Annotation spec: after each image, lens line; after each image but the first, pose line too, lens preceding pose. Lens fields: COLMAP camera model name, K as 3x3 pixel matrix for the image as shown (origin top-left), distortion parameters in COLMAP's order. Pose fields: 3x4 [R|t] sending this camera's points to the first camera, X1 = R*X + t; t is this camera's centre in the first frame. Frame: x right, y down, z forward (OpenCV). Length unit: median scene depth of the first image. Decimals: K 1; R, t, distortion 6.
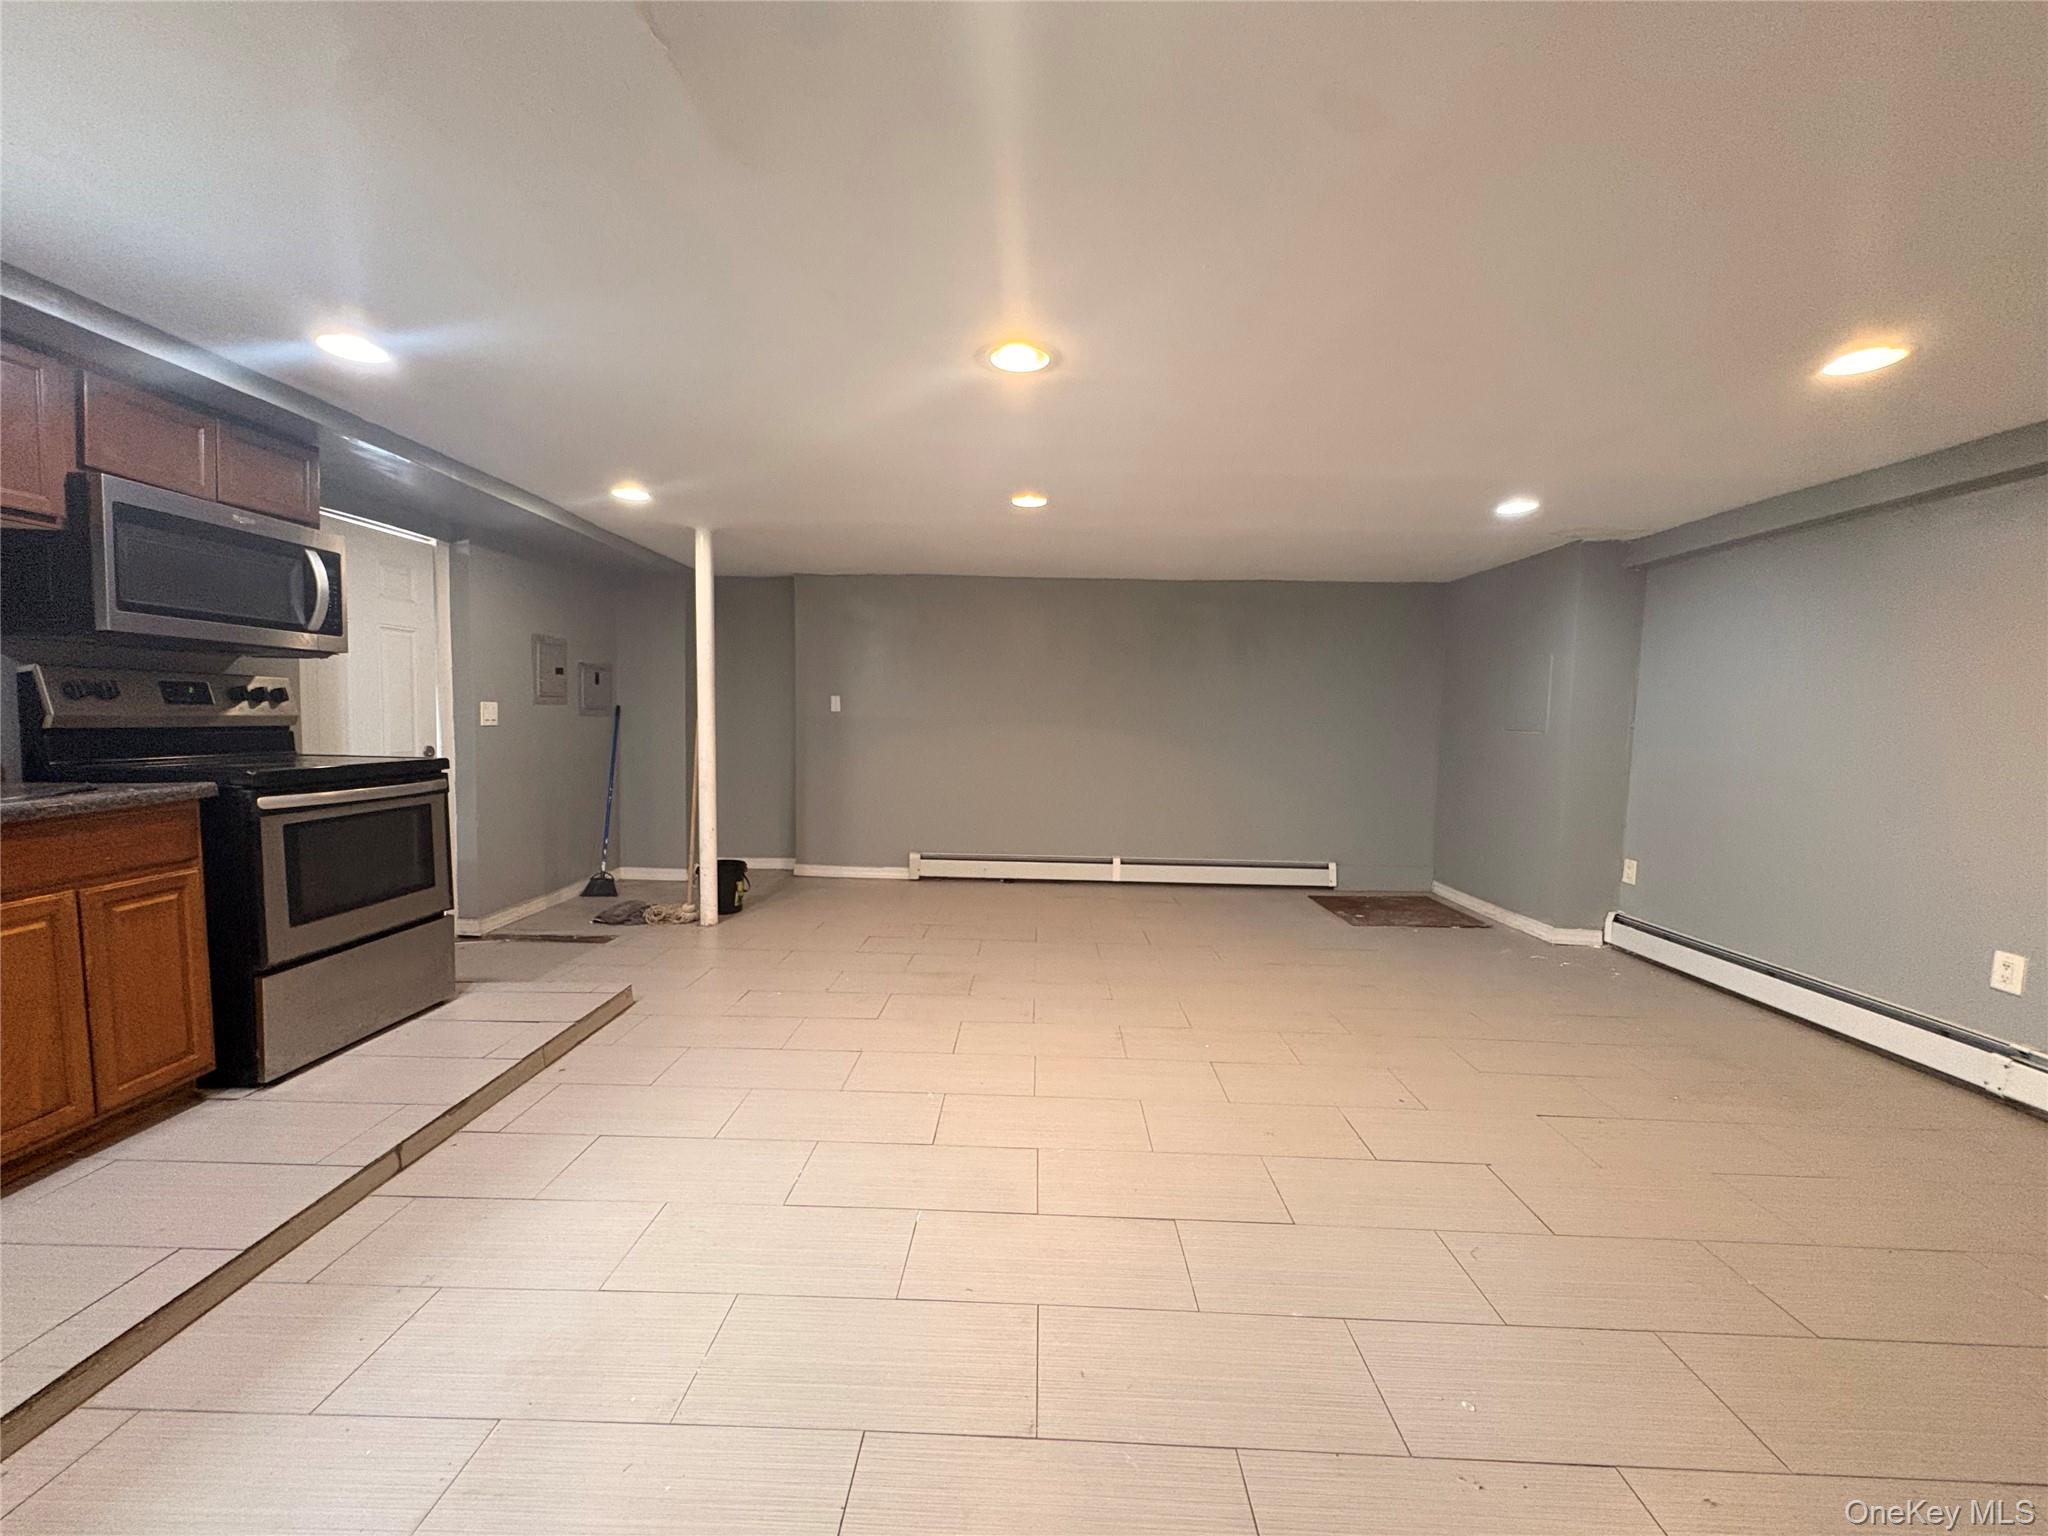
lens RADIAL K [[818.6, 0, 1024.0], [0, 818.6, 768.0], [0, 0, 1]] dist [-0.001149, -0.000121]
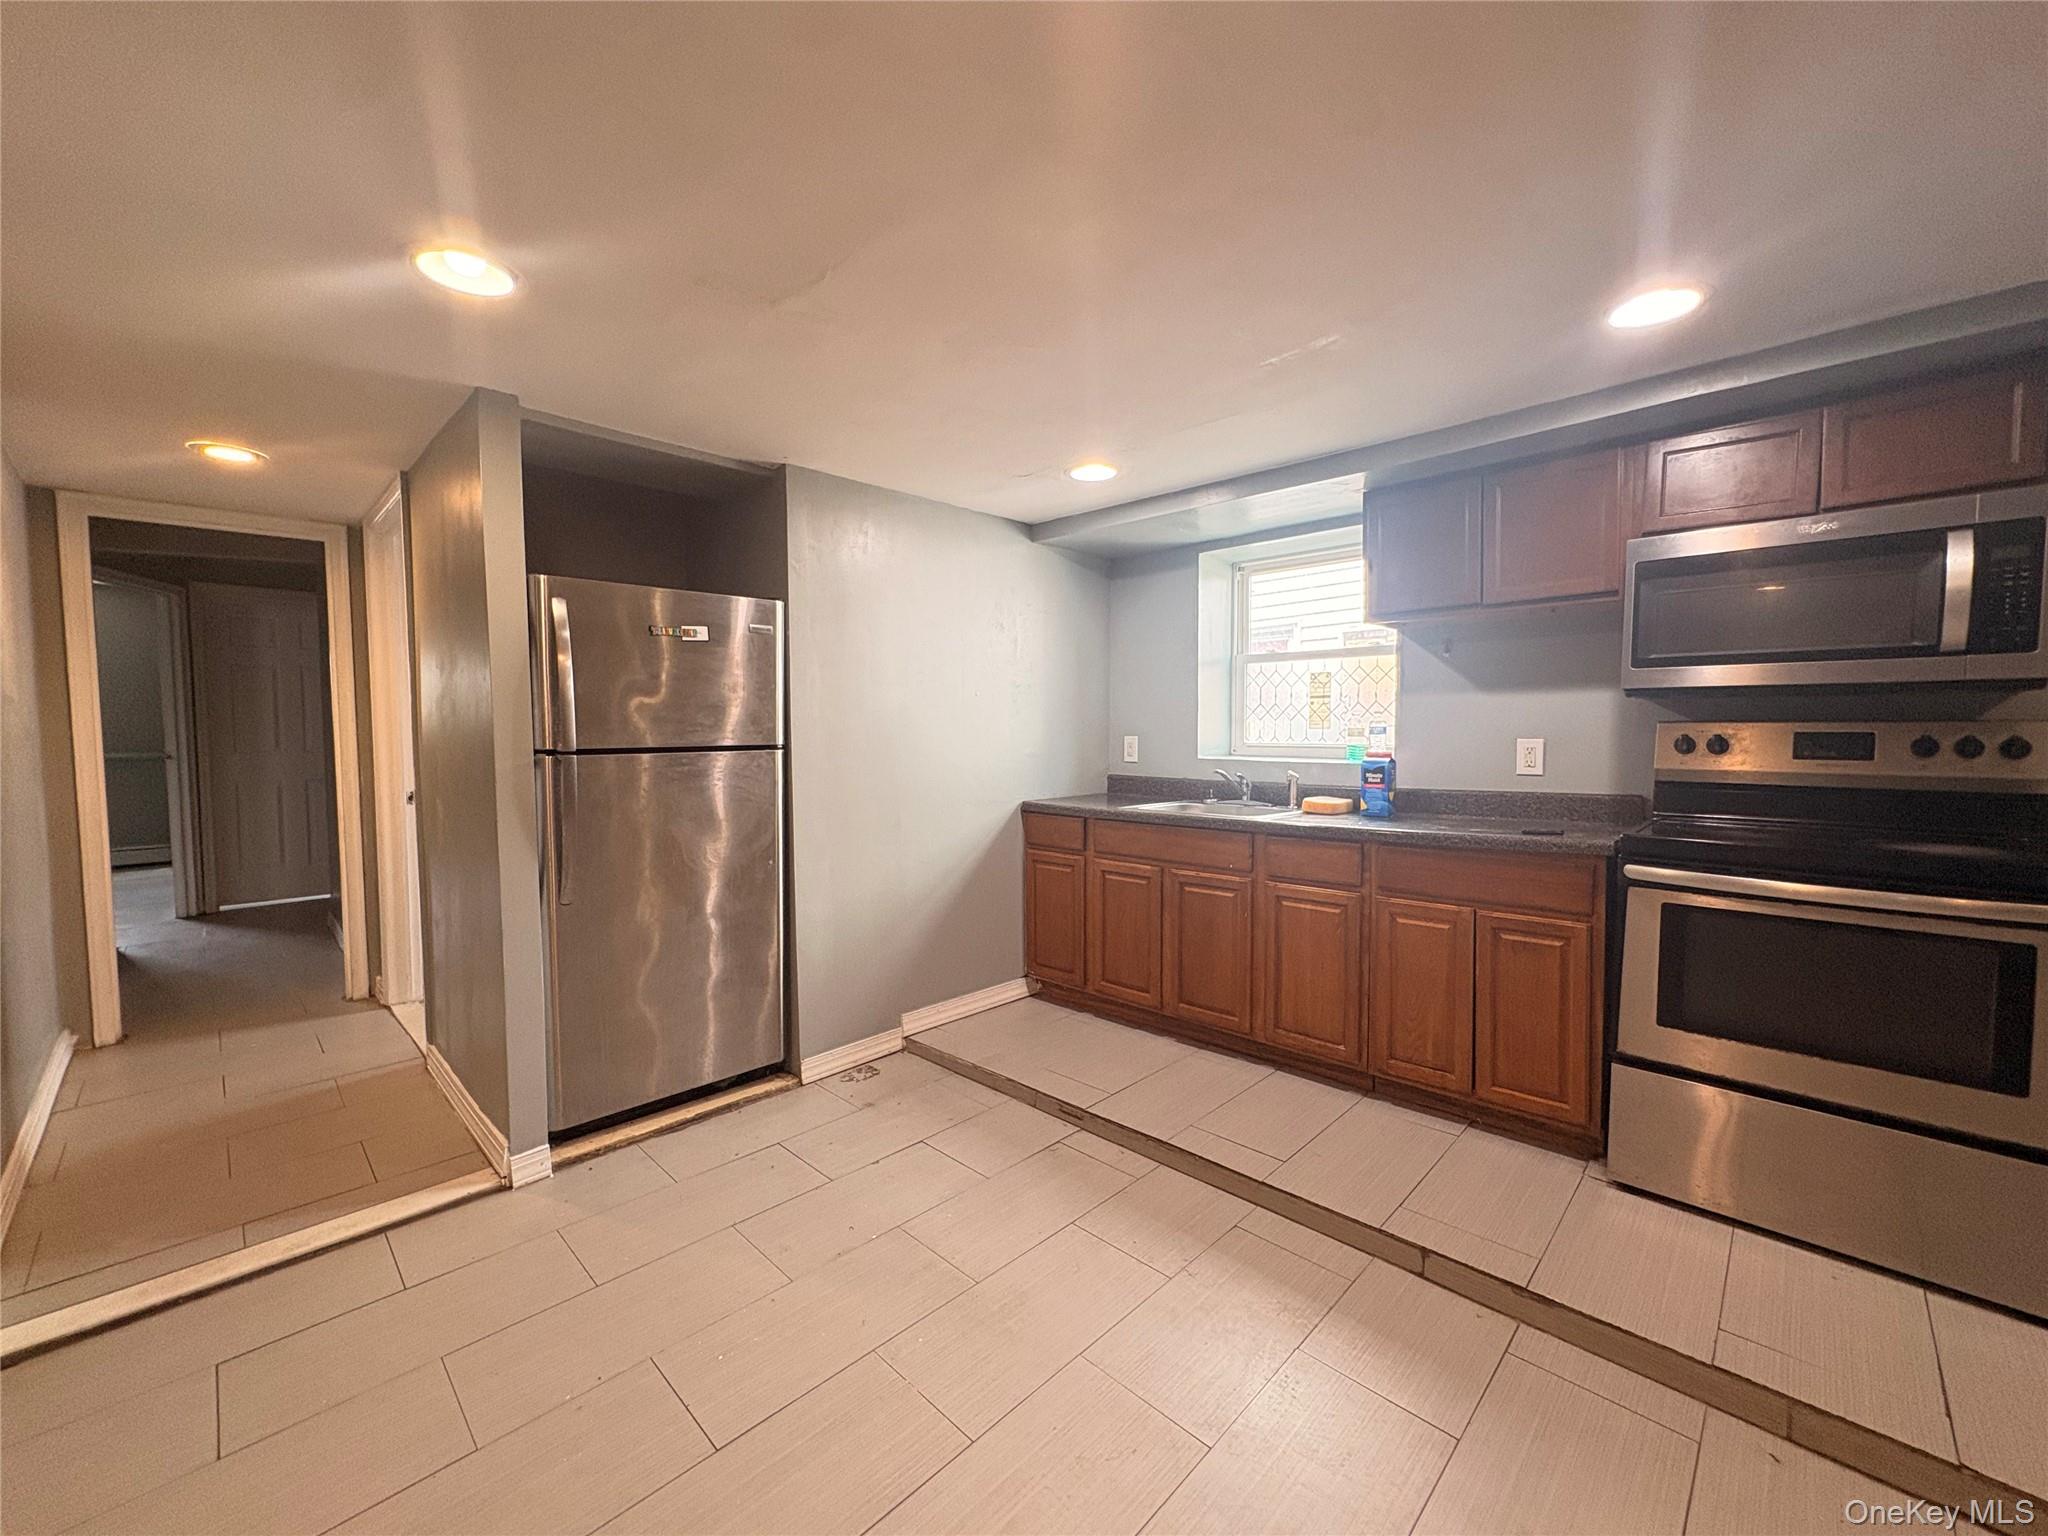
lens RADIAL K [[818.6, 0, 1024.0], [0, 818.6, 768.0], [0, 0, 1]] dist [-0.001149, -0.000121]
pose [[-0.671246, 0.024753, -0.740821, 0.185992], [-0.055415, 0.994969, 0.083456, -0.115507], [0.739160, 0.097072, -0.666498, 1.176527]]
